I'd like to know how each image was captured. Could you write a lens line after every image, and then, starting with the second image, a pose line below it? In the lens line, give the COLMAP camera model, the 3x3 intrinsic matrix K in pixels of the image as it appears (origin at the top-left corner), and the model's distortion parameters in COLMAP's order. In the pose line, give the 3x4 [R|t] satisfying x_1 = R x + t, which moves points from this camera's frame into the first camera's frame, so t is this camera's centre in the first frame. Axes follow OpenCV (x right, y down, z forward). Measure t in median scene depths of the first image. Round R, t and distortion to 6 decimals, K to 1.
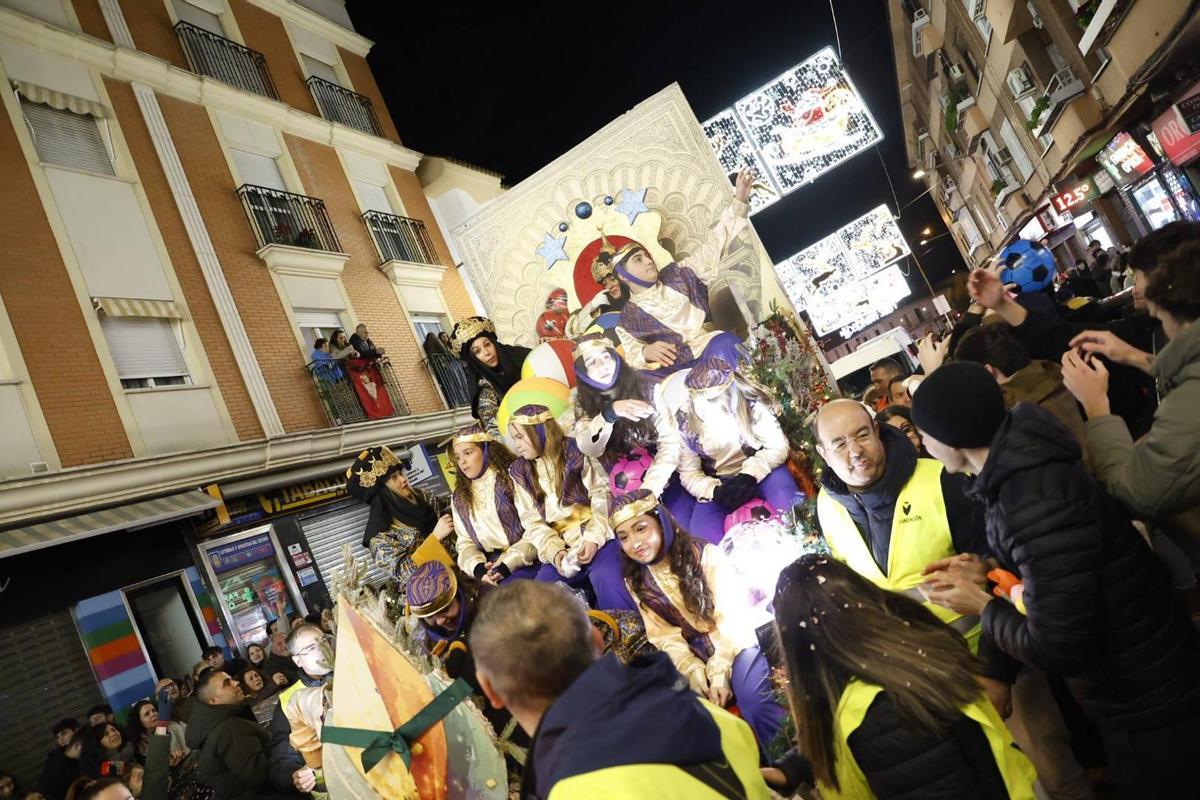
lens RADIAL K [[792.0, 0, 600.0], [0, 792.0, 400.0], [0, 0, 1]] dist [-0.119651, 0.090155]
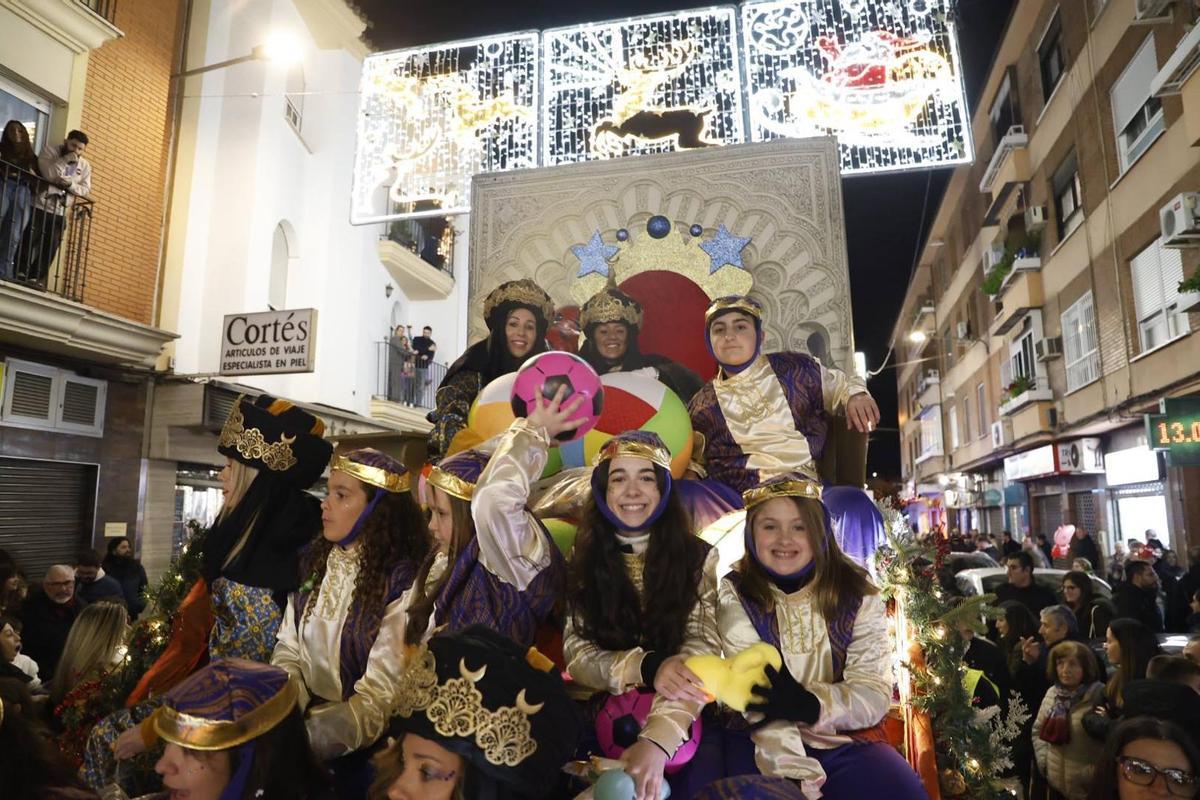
lens RADIAL K [[792.0, 0, 600.0], [0, 792.0, 400.0], [0, 0, 1]] dist [-0.119651, 0.090155]
pose [[0.896887, 0.432991, 0.090069, 0.157823], [-0.424207, 0.899841, -0.101663, -0.037161], [-0.125066, 0.052972, 0.990733, 0.506147]]
